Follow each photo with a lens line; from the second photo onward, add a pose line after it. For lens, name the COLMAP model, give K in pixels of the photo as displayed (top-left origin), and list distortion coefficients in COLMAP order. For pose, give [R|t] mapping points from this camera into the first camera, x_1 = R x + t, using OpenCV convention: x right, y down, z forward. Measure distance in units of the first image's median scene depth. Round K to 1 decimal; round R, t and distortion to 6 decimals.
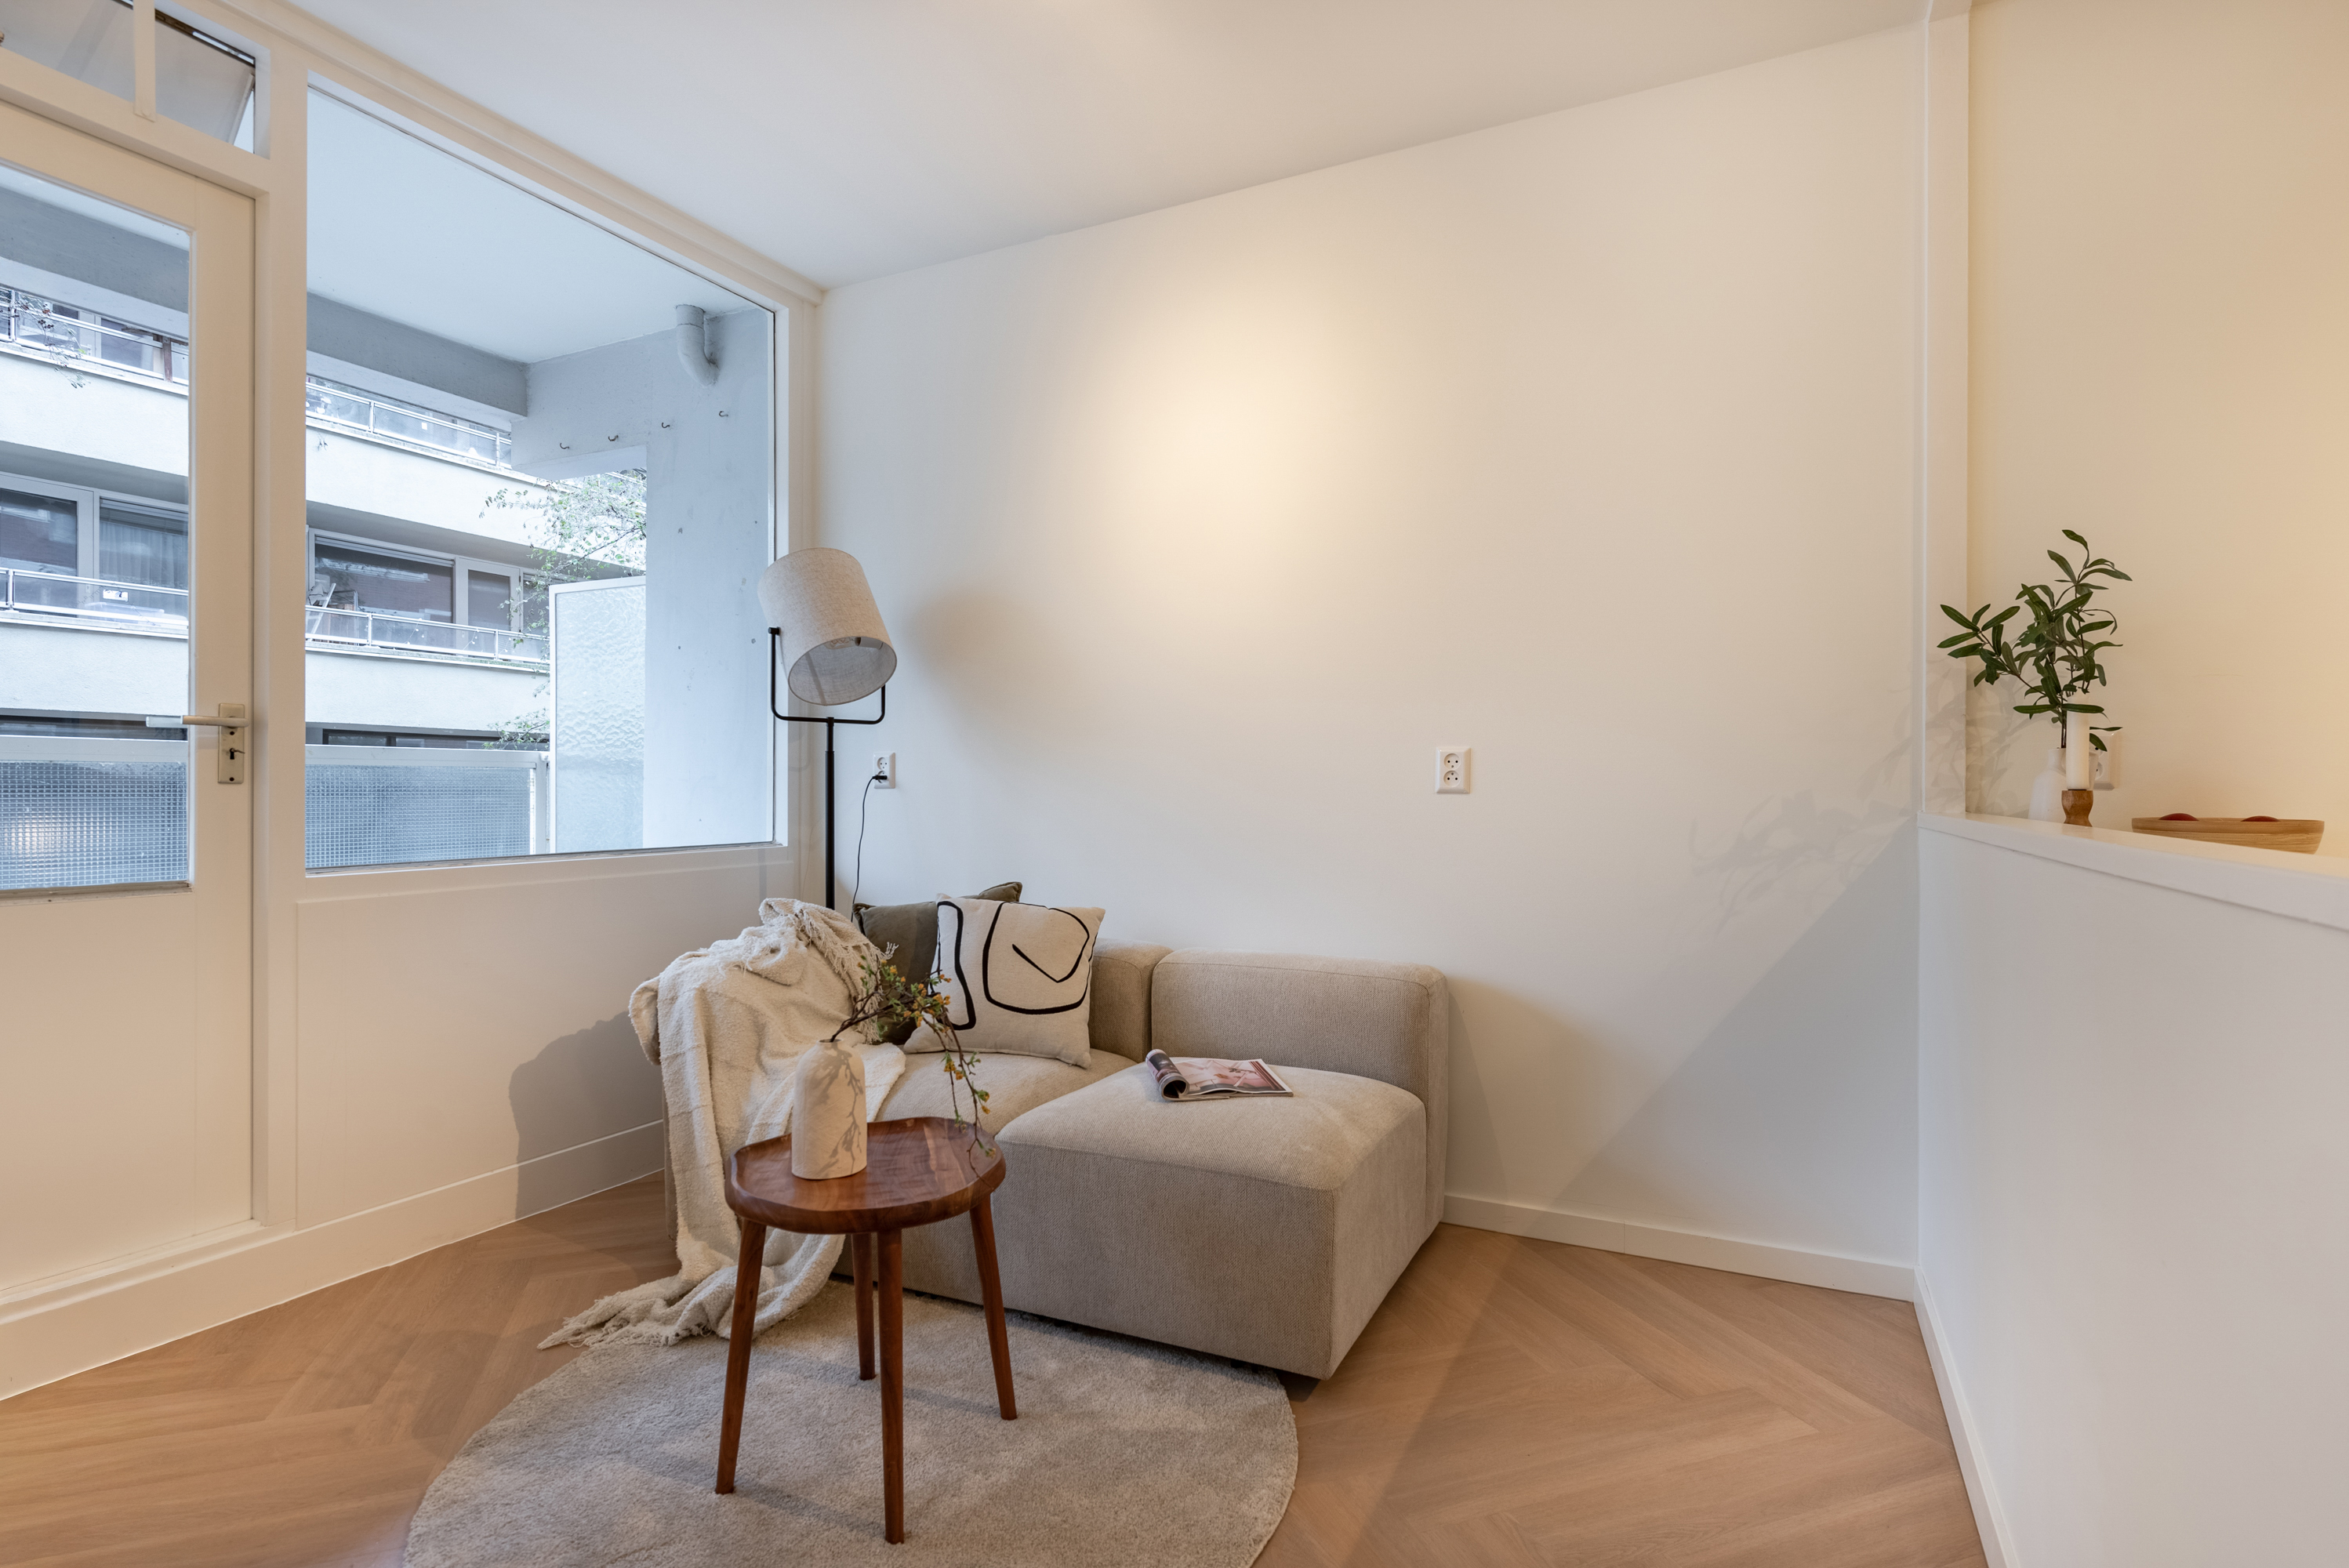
lens RADIAL K [[1159.5, 0, 1184.6], [0, 1159.5, 786.7], [0, 0, 1]] dist [0.016863, -0.007038]
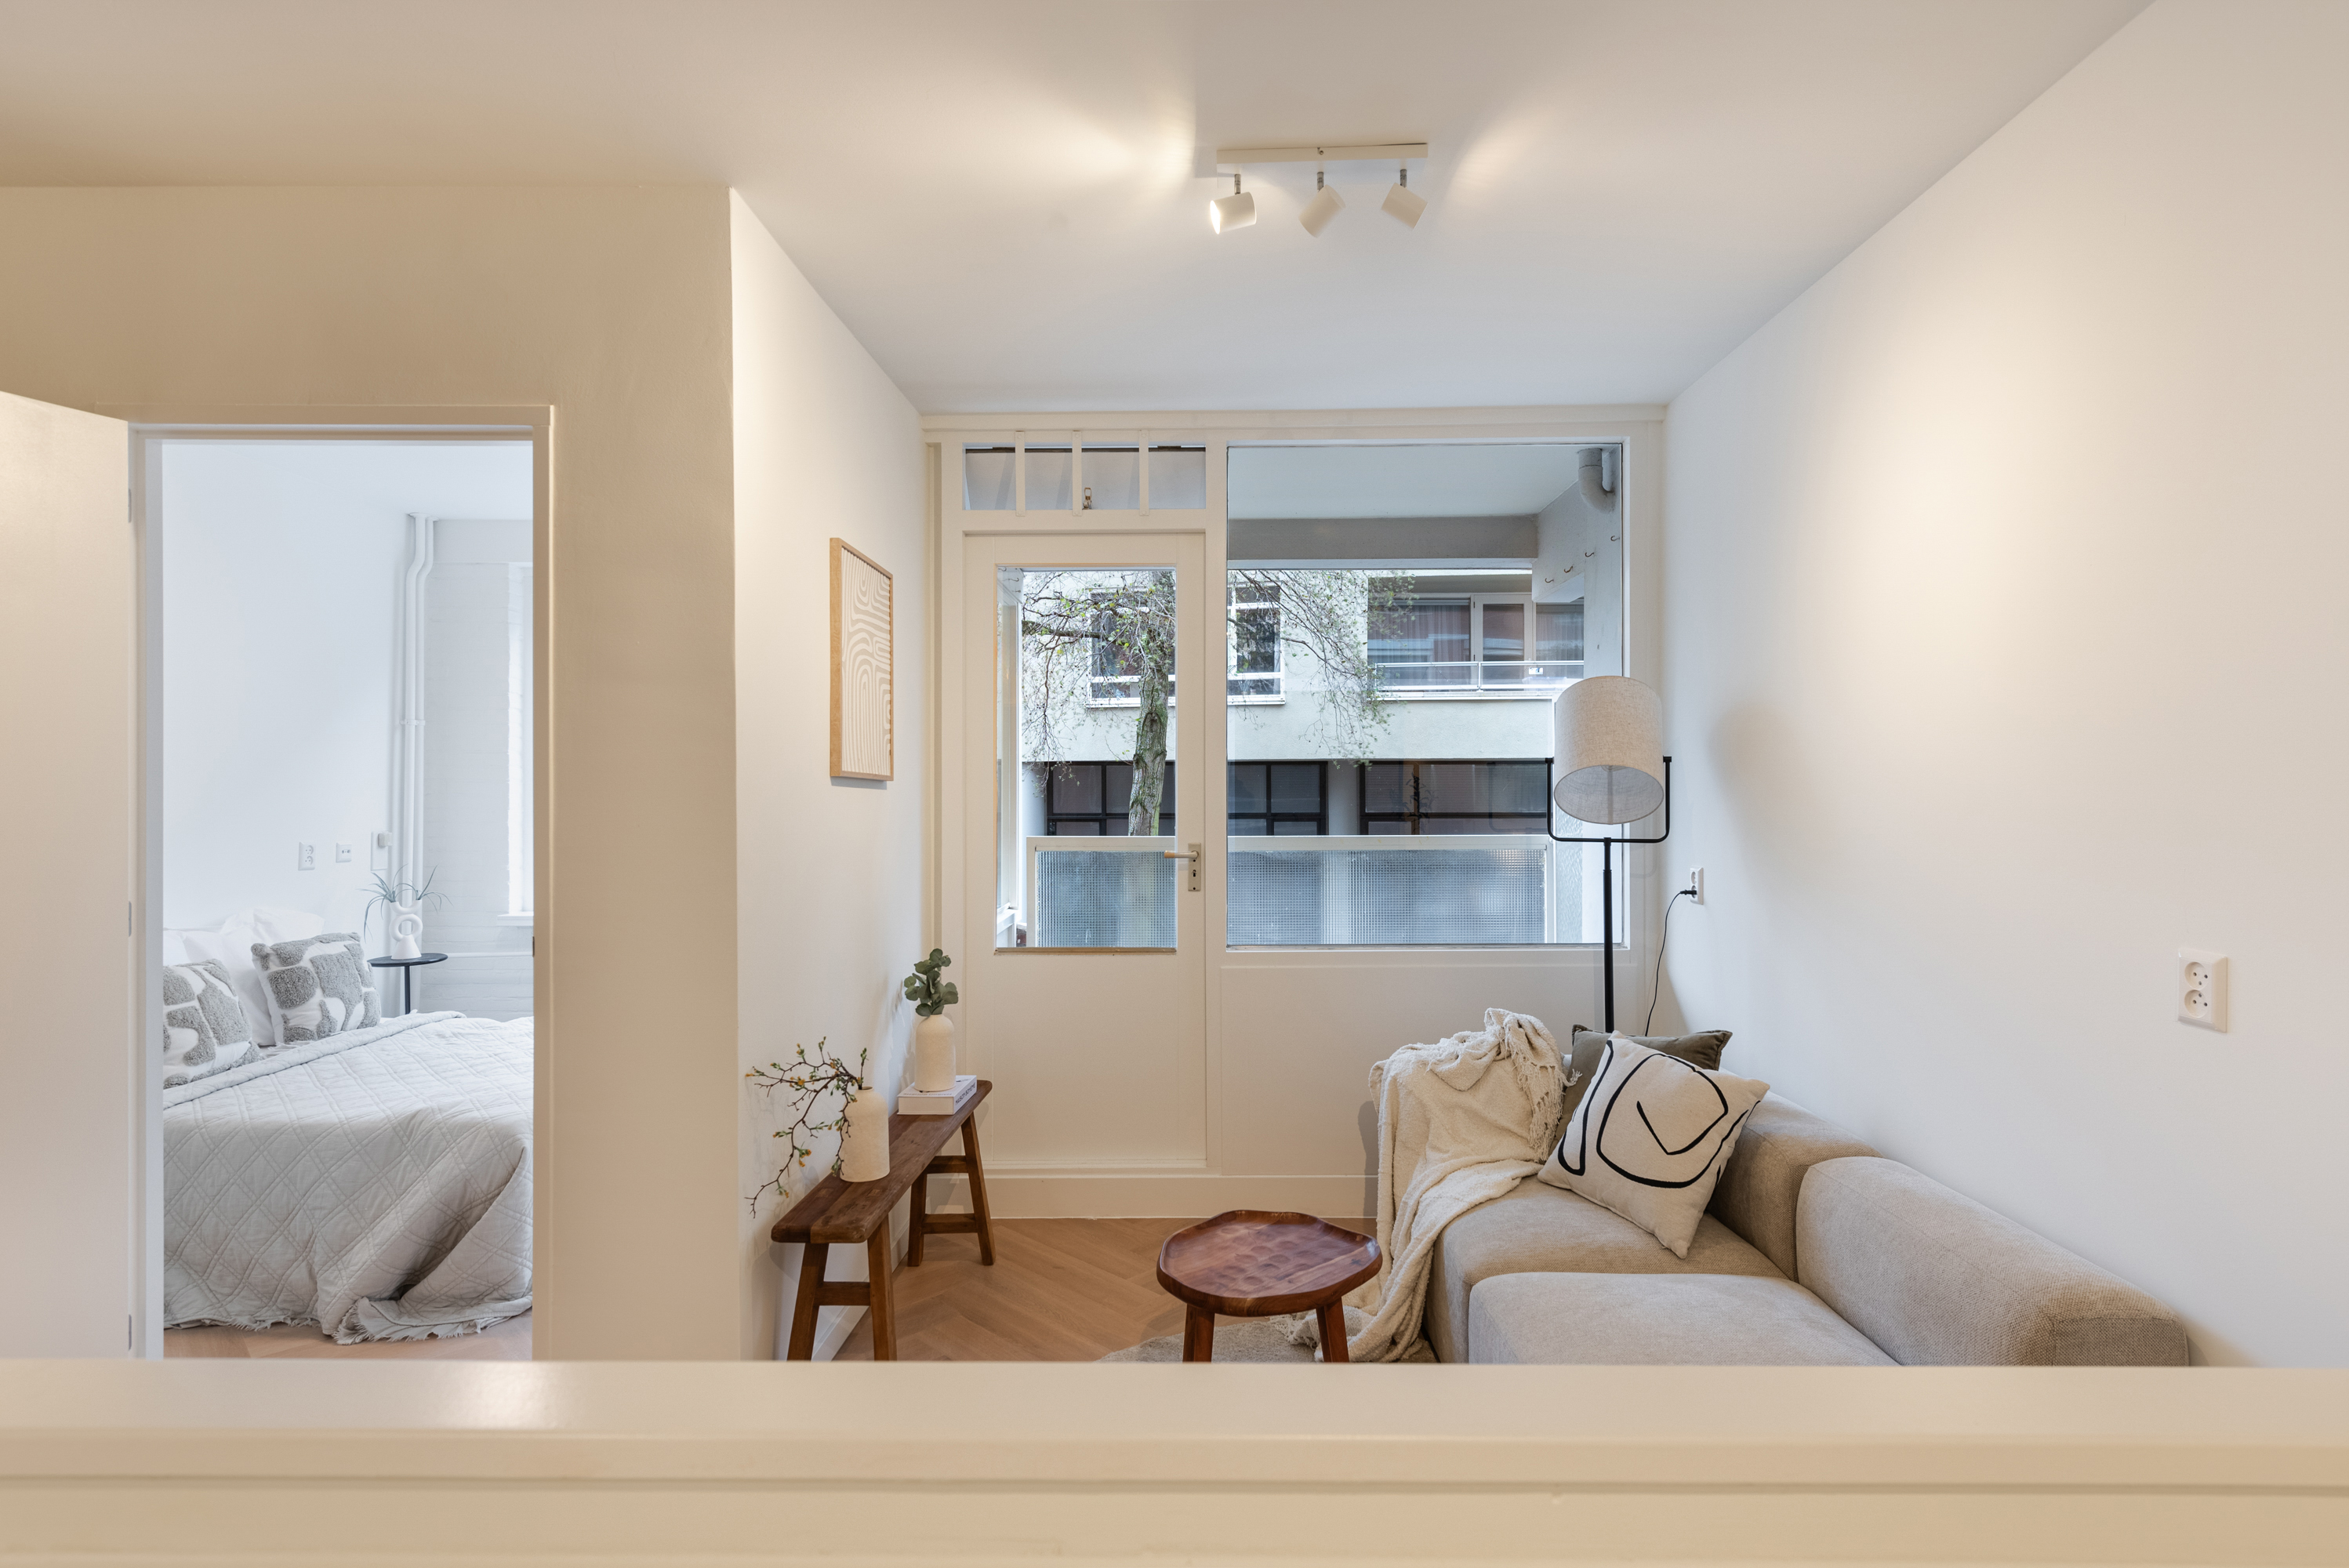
lens RADIAL K [[1159.5, 0, 1198.7], [0, 1159.5, 780.9], [0, 0, 1]] dist [0.016863, -0.007038]
pose [[0.434972, -0.009079, -0.900398, 0.550989], [0.007782, 0.999950, -0.006323, -0.123136], [0.900410, -0.004257, 0.435021, 0.243707]]
